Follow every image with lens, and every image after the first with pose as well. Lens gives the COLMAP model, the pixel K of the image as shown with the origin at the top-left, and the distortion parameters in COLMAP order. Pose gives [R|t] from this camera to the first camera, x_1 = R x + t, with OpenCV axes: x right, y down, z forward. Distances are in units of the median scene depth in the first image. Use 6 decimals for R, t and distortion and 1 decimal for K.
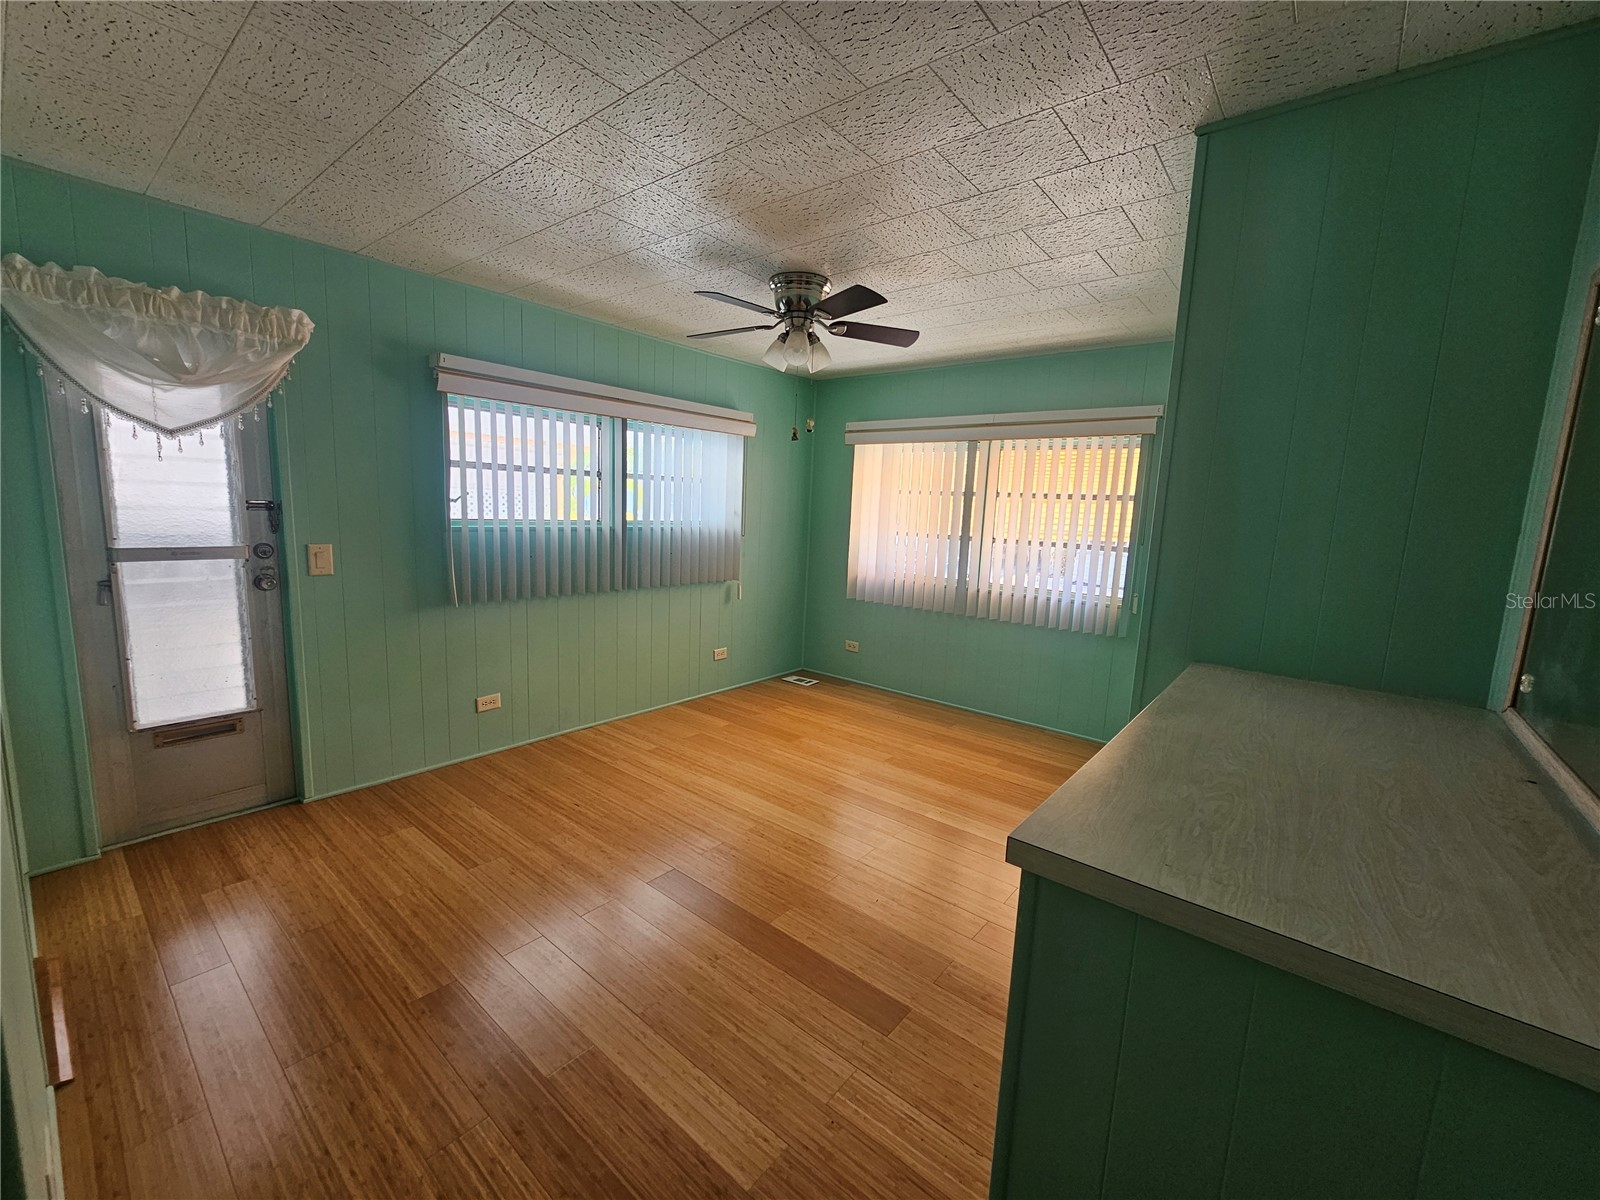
lens RADIAL K [[653.1, 0, 799.4], [0, 653.1, 598.7], [0, 0, 1]] dist [0.000332, -0.000722]
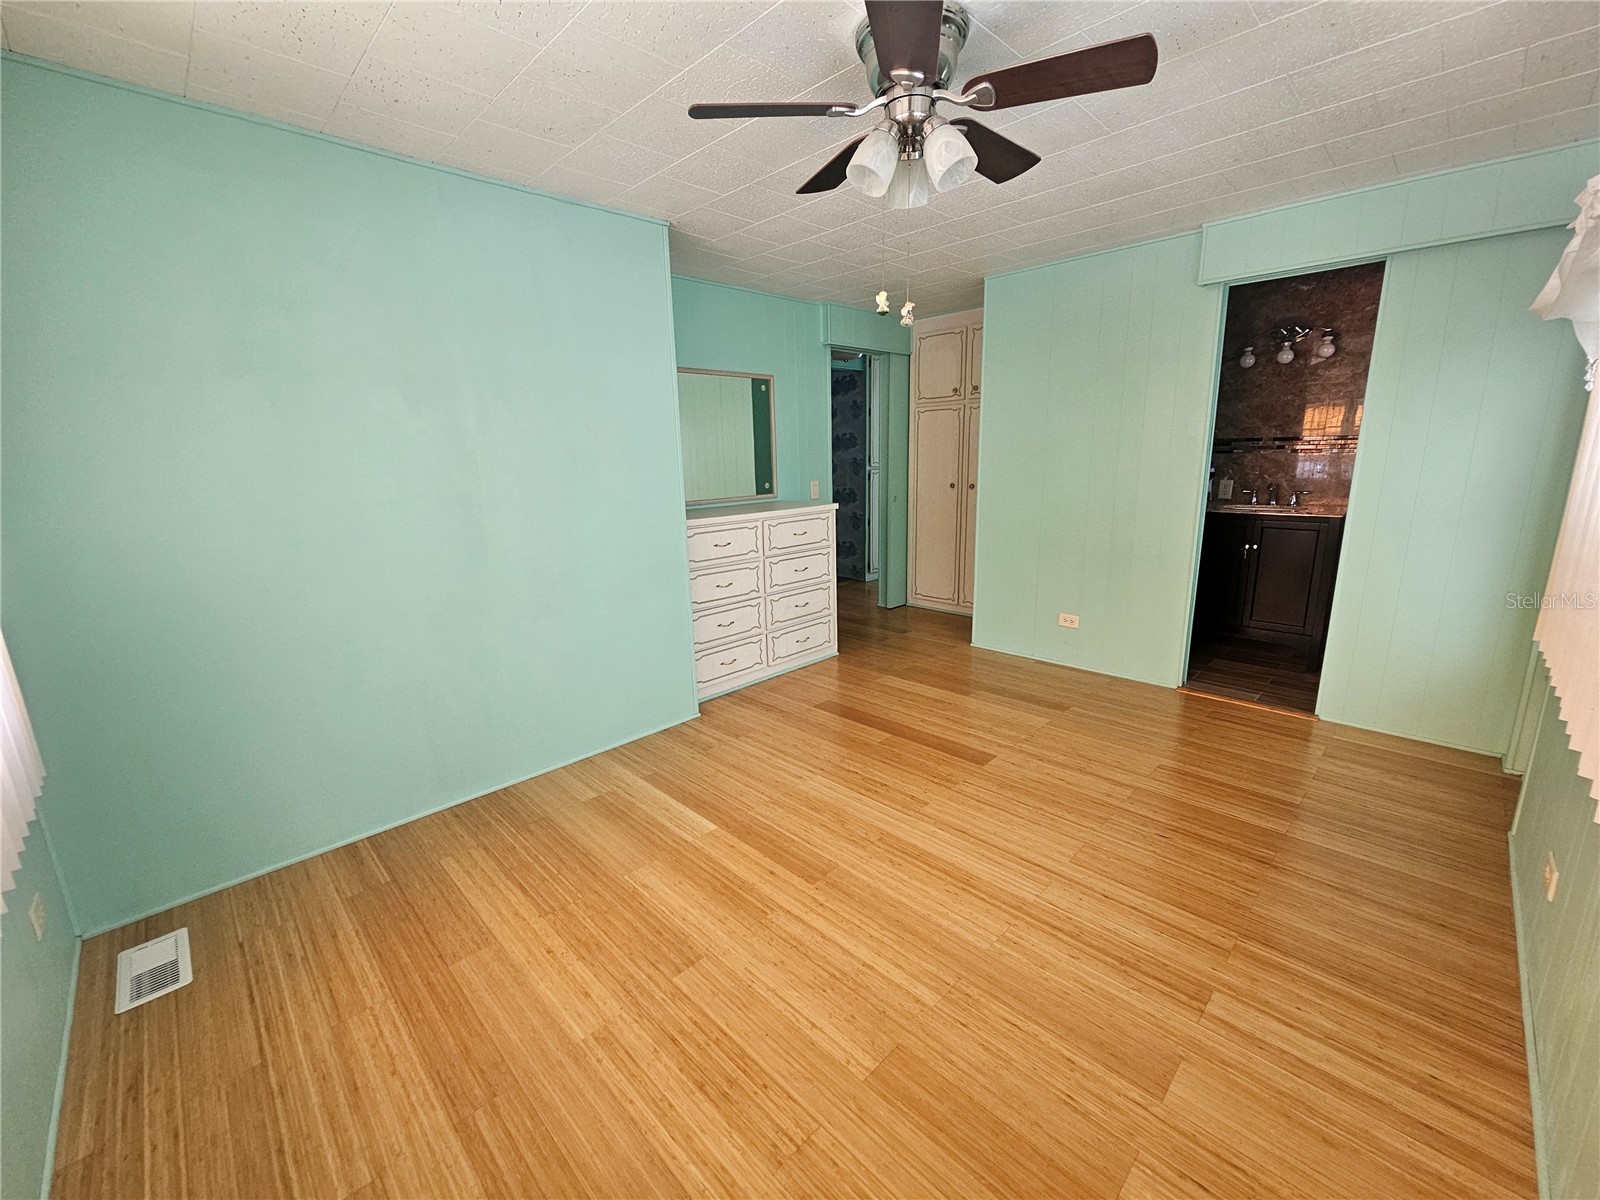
lens RADIAL K [[653.1, 0, 799.3], [0, 653.1, 598.8], [0, 0, 1]] dist [0.000332, -0.000722]
pose [[-0.994865, -0.034478, 0.095157, 0.019757], [0.002329, 0.932141, 0.362089, -0.194550], [-0.101184, 0.360451, -0.927274, 1.414489]]
